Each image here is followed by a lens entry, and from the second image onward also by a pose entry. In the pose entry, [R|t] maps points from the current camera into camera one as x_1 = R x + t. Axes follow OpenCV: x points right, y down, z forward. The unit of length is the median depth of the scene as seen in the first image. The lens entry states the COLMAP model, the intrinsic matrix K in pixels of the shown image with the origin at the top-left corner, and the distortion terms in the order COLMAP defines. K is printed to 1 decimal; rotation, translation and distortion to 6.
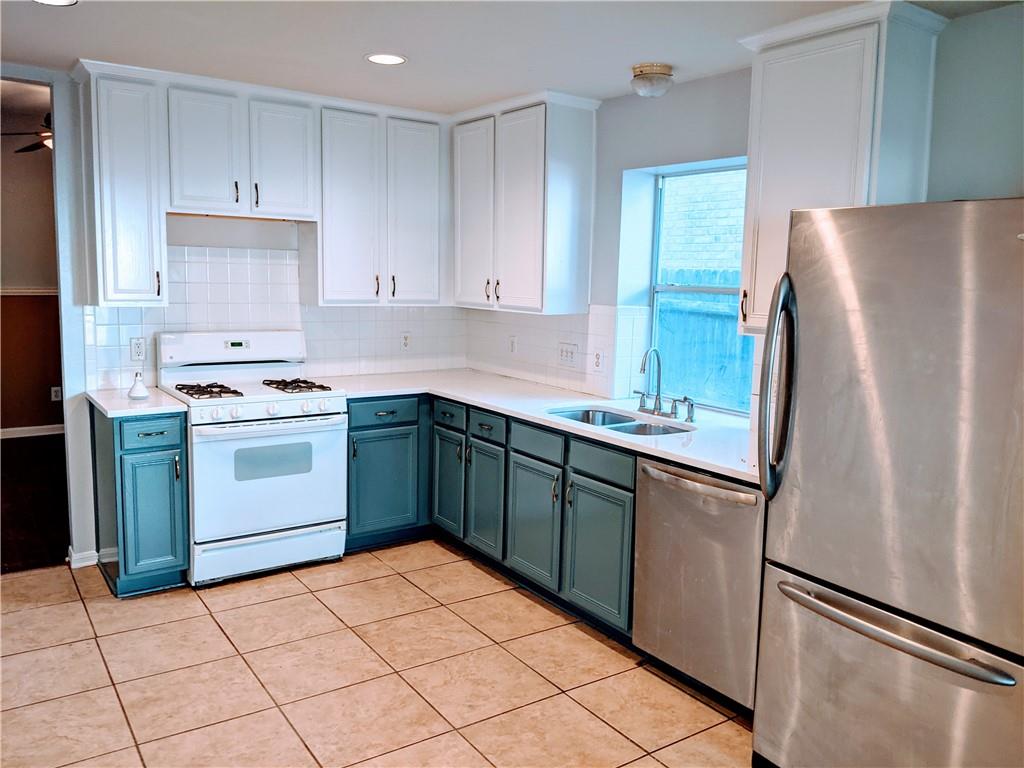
lens RADIAL K [[819.9, 0, 511.9], [0, 819.9, 381.0], [0, 0, 1]] dist [0.024738, -0.026187]
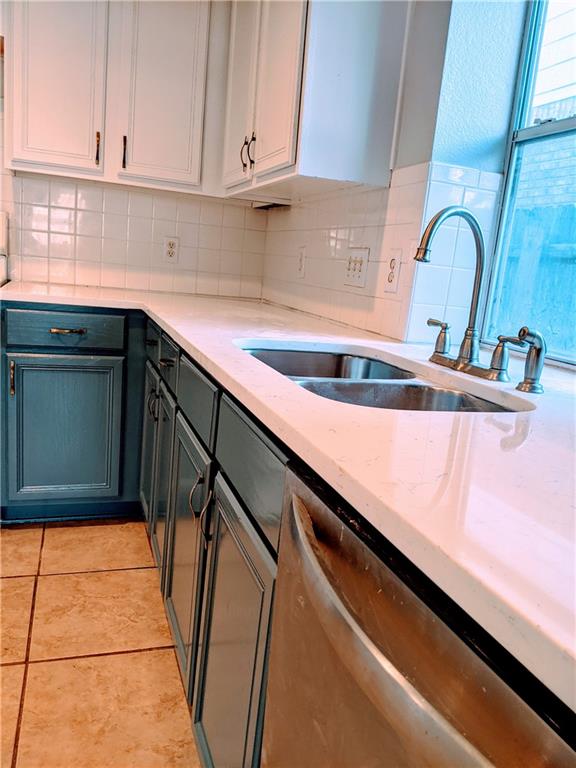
lens RADIAL K [[614.9, 0, 291.1], [0, 614.9, 402.0], [0, 0, 1]] dist [0.024738, -0.026187]
pose [[0.959913, 0.127579, -0.249580, 0.164246], [-0.110896, 0.990618, 0.079859, 0.039335], [0.257427, -0.048980, 0.965056, 0.608553]]
